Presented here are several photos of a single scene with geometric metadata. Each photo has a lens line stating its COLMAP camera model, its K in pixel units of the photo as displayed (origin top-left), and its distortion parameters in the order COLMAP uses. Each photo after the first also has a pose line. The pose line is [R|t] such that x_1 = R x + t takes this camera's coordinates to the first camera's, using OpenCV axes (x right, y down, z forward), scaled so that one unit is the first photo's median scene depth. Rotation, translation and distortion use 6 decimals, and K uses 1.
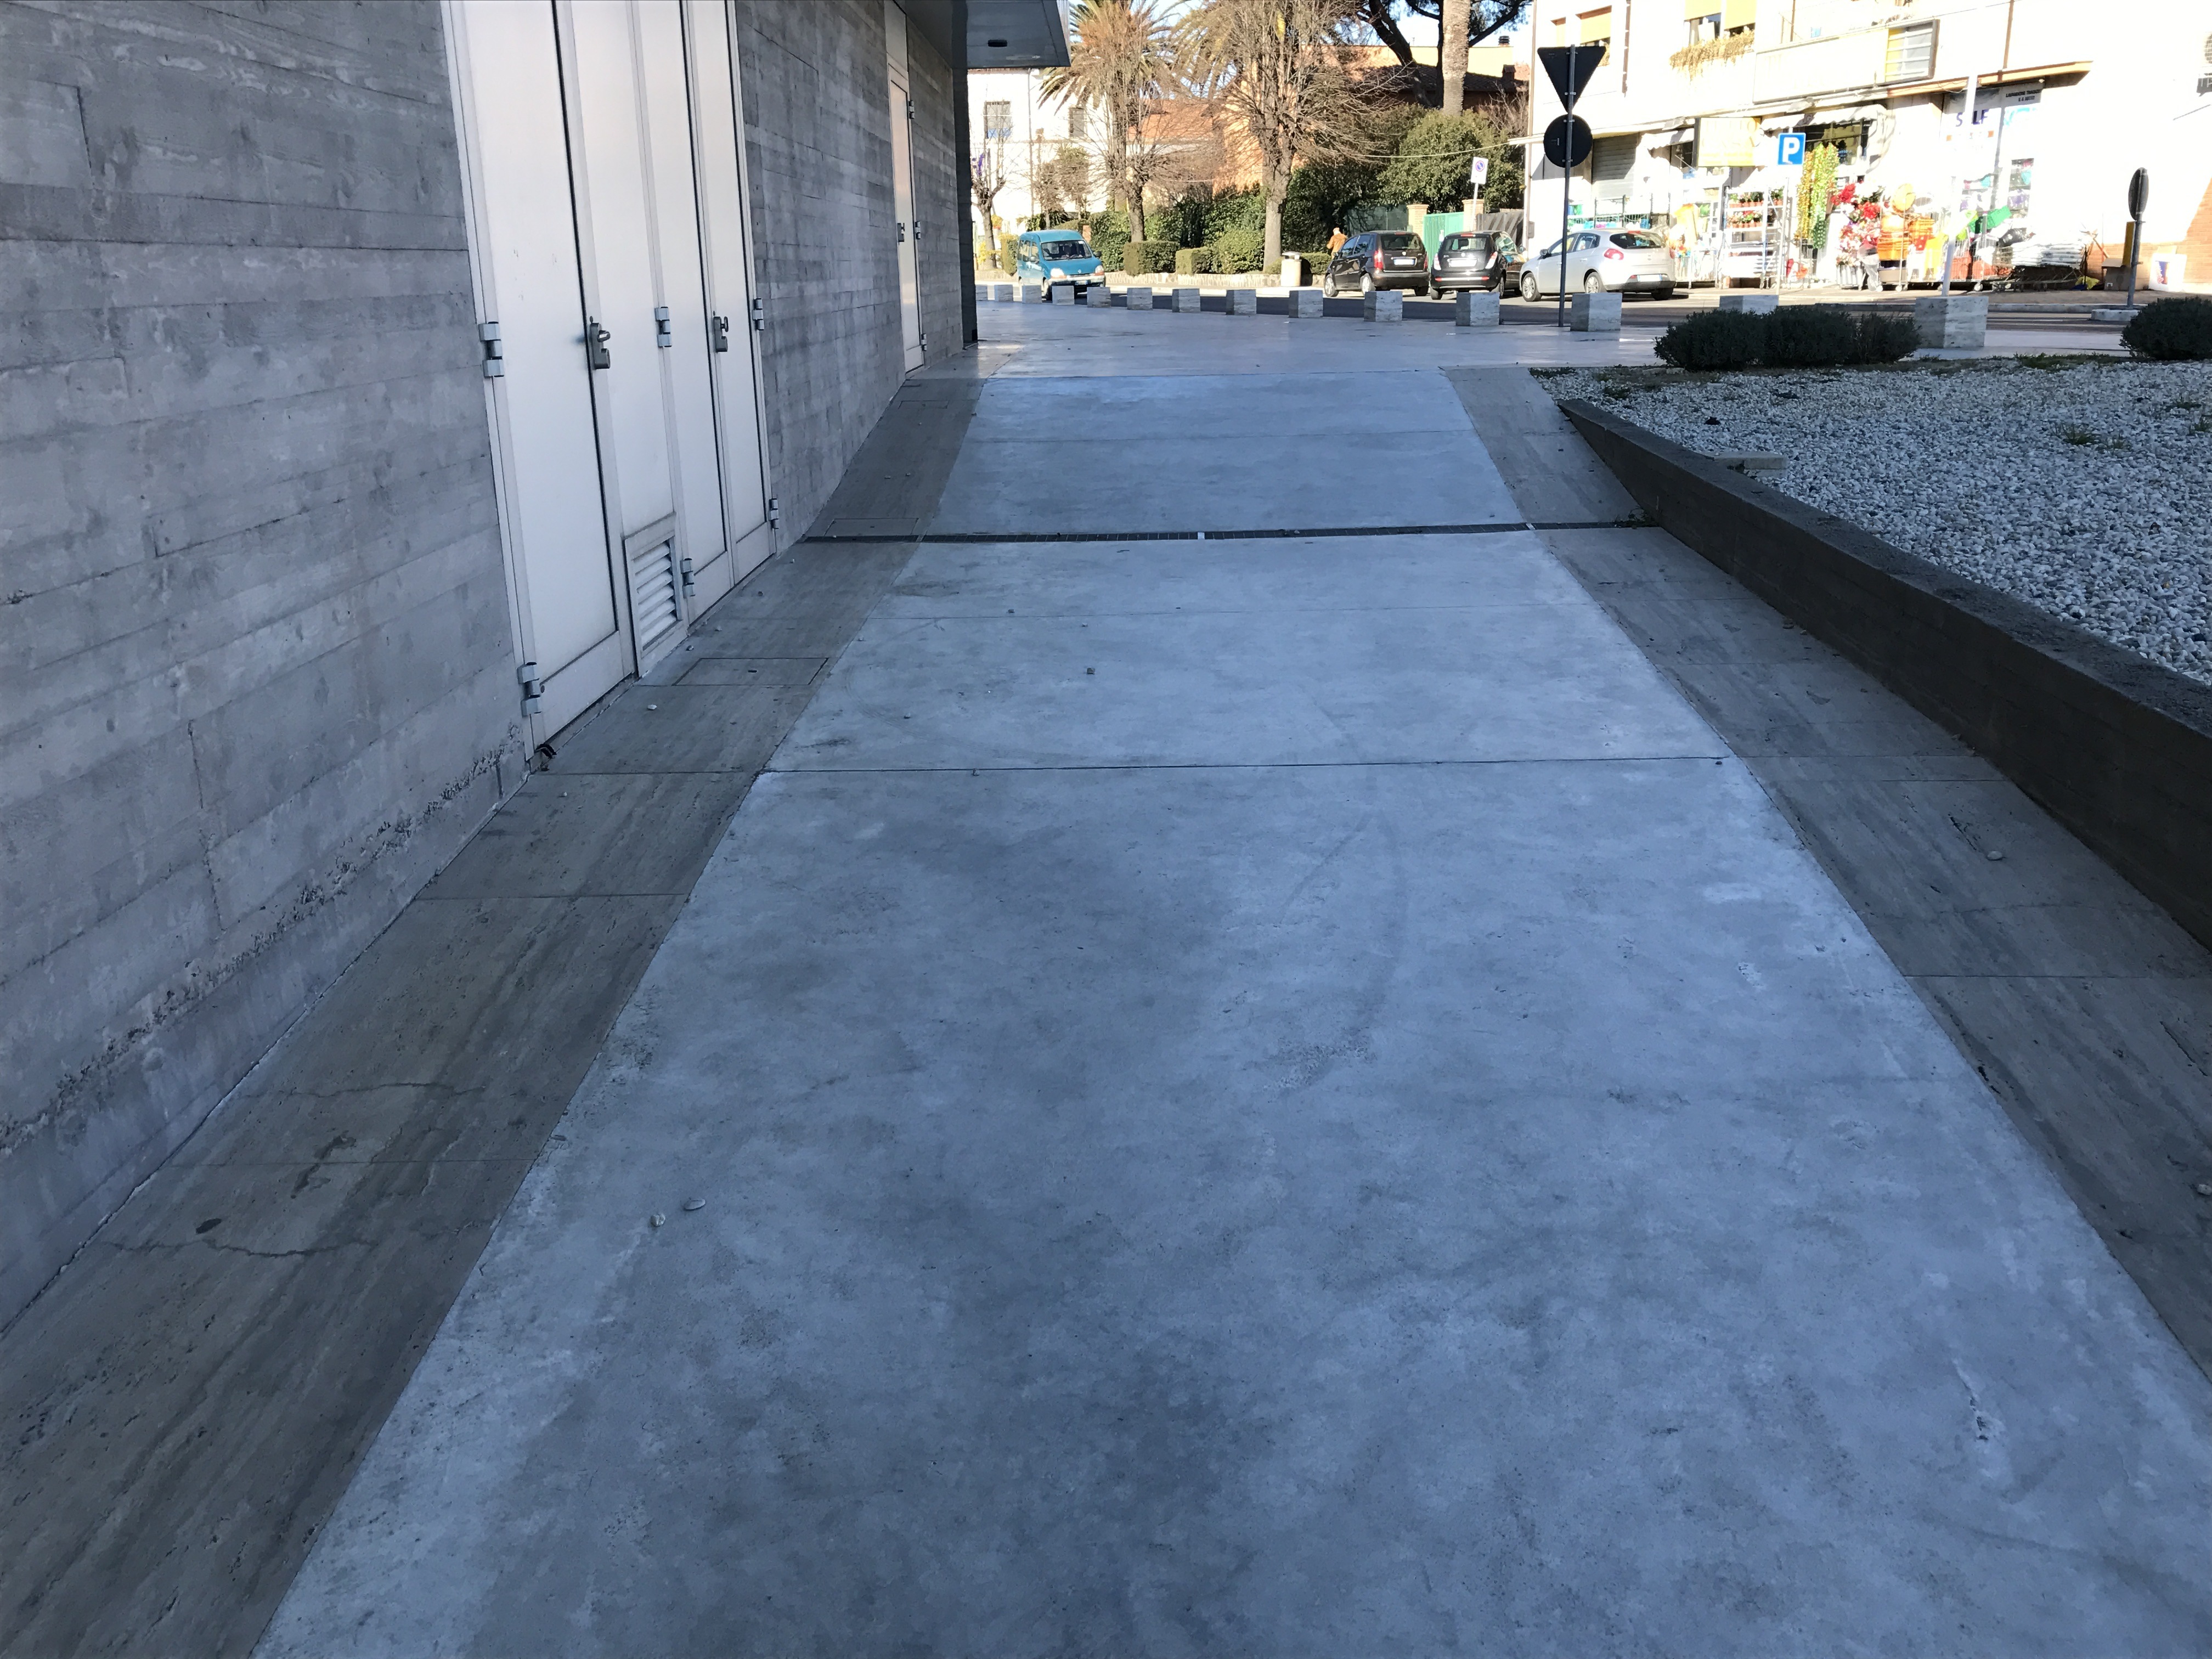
lens RADIAL K [[1953.3, 0, 1107.5], [0, 1953.3, 833.9], [0, 0, 1]] dist [0.020025, 0.001710]
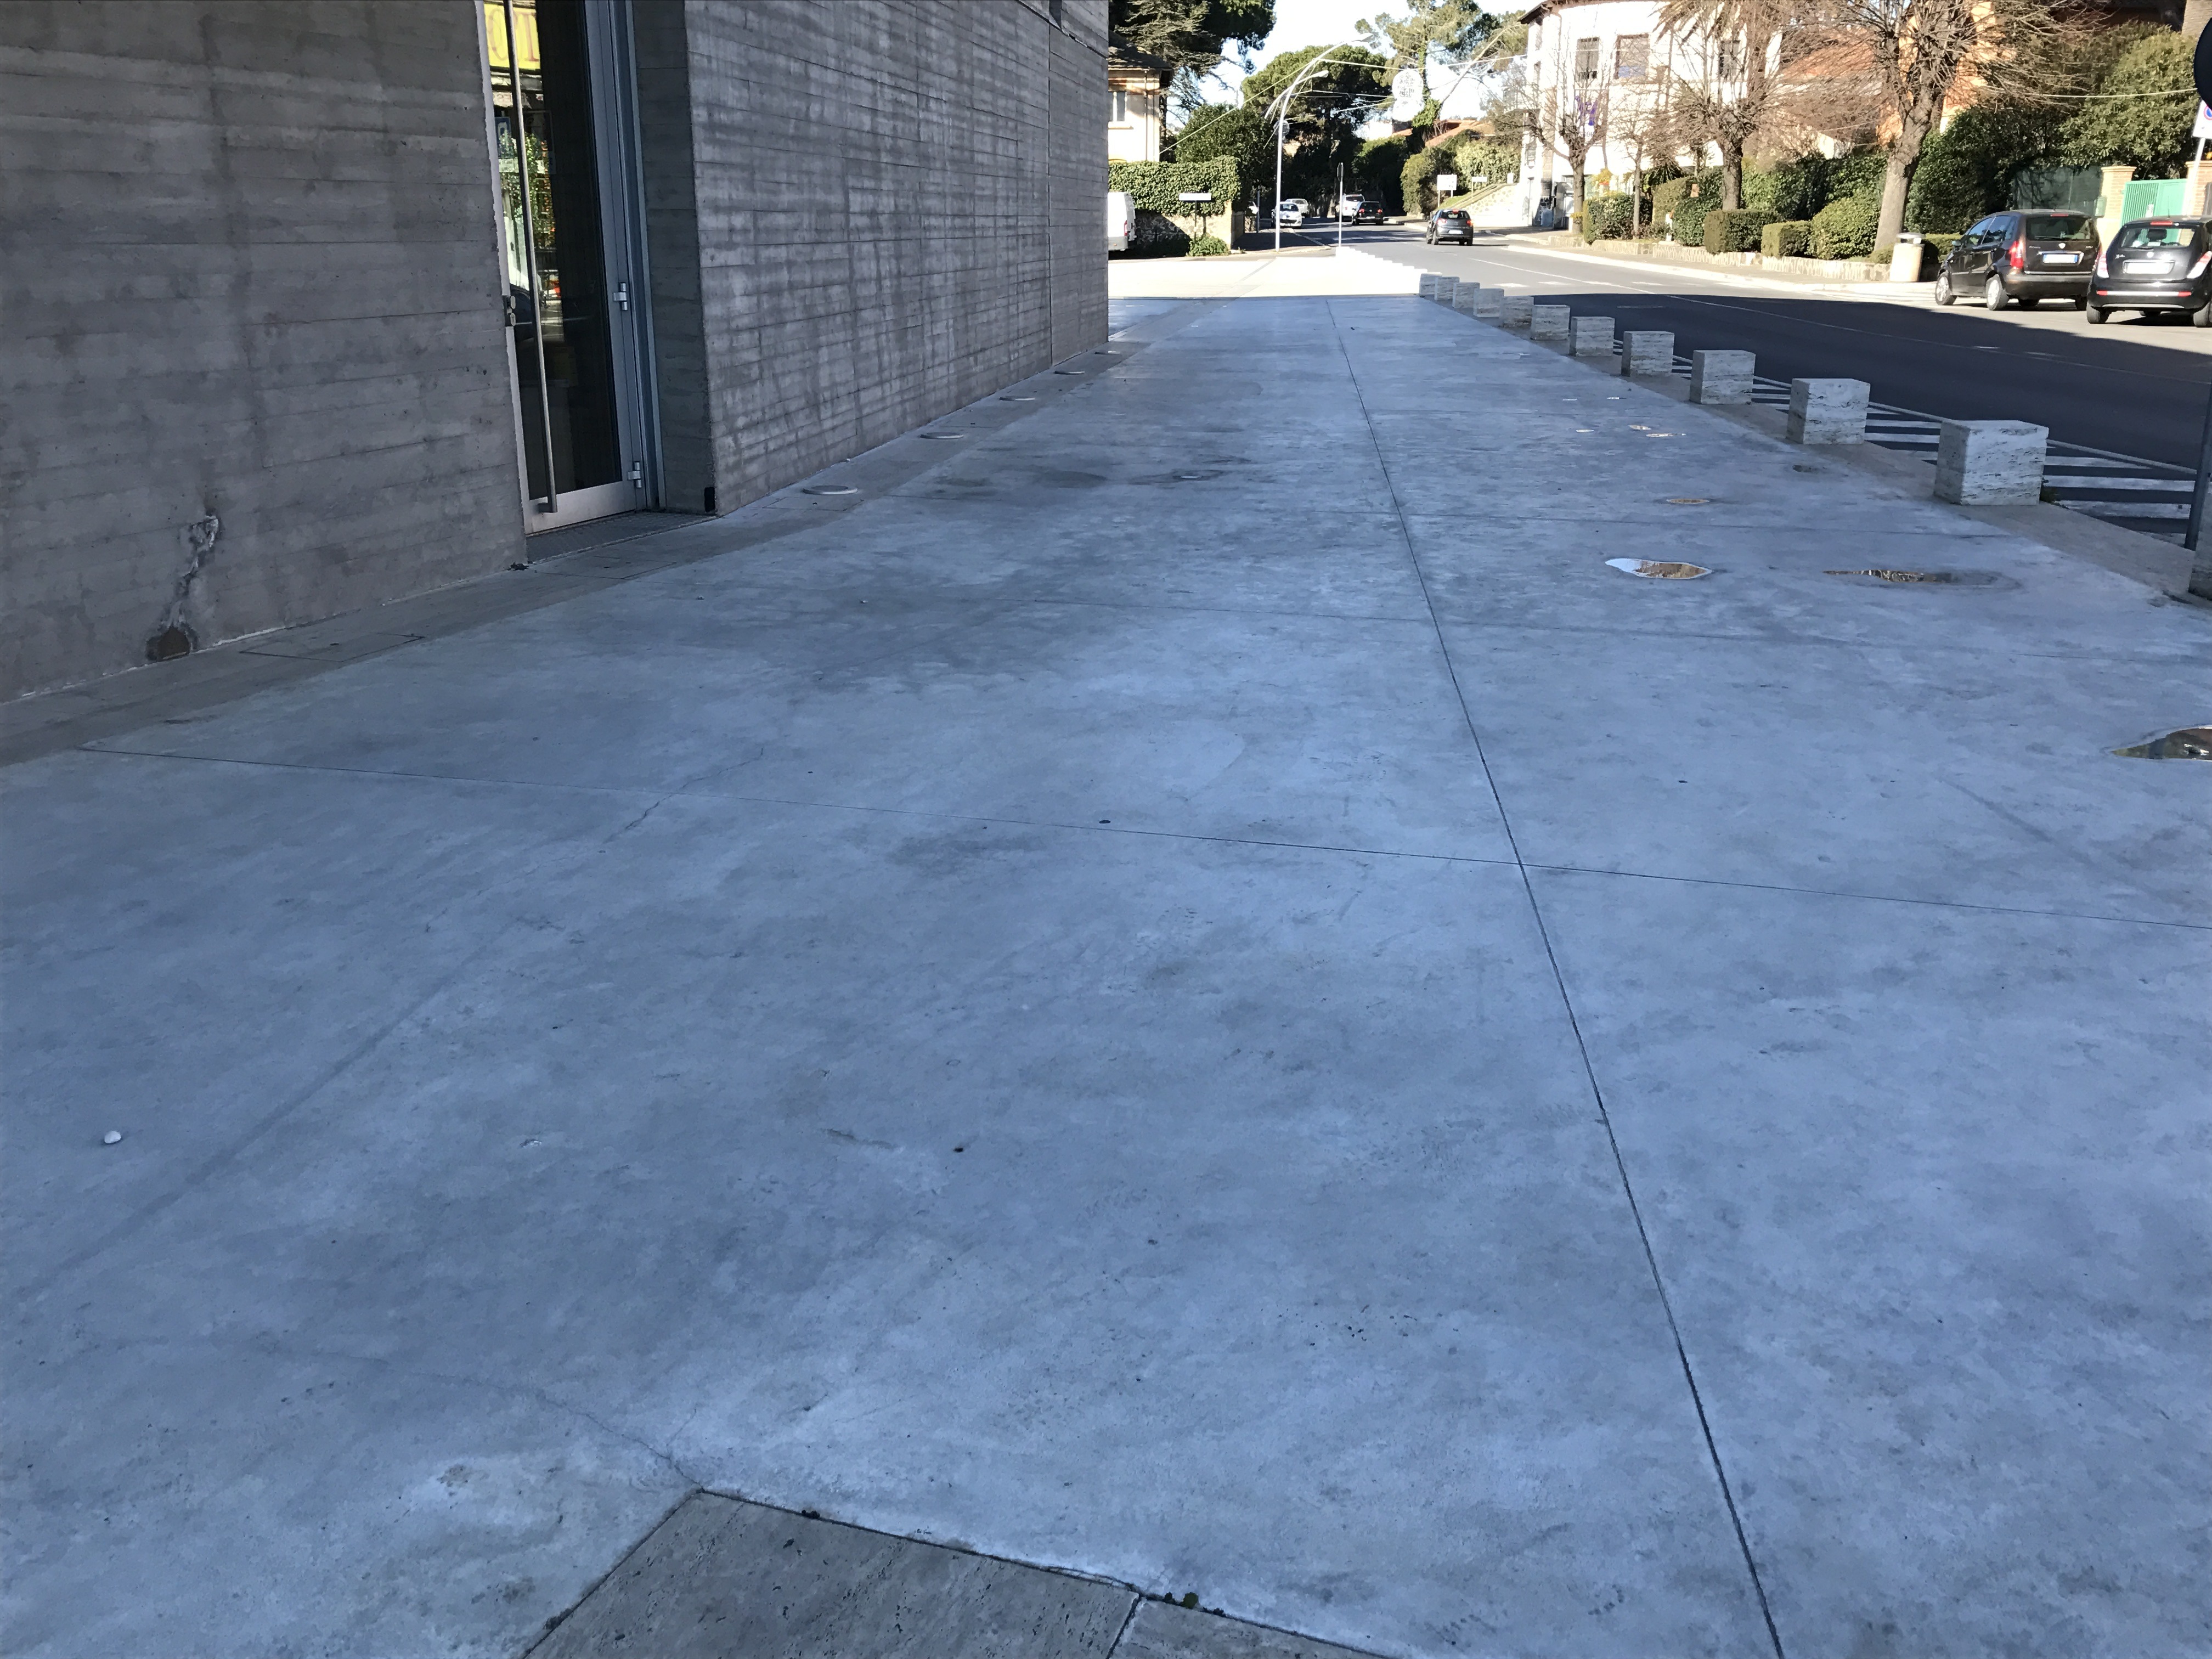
lens RADIAL K [[1953.3, 0, 1102.6], [0, 1953.3, 827.5], [0, 0, 1]] dist [0.020025, 0.001710]
pose [[0.943661, 0.115433, -0.310127, 0.062110], [-0.108518, 0.993309, 0.039520, -0.078099], [0.312614, -0.003639, 0.949873, 0.226892]]
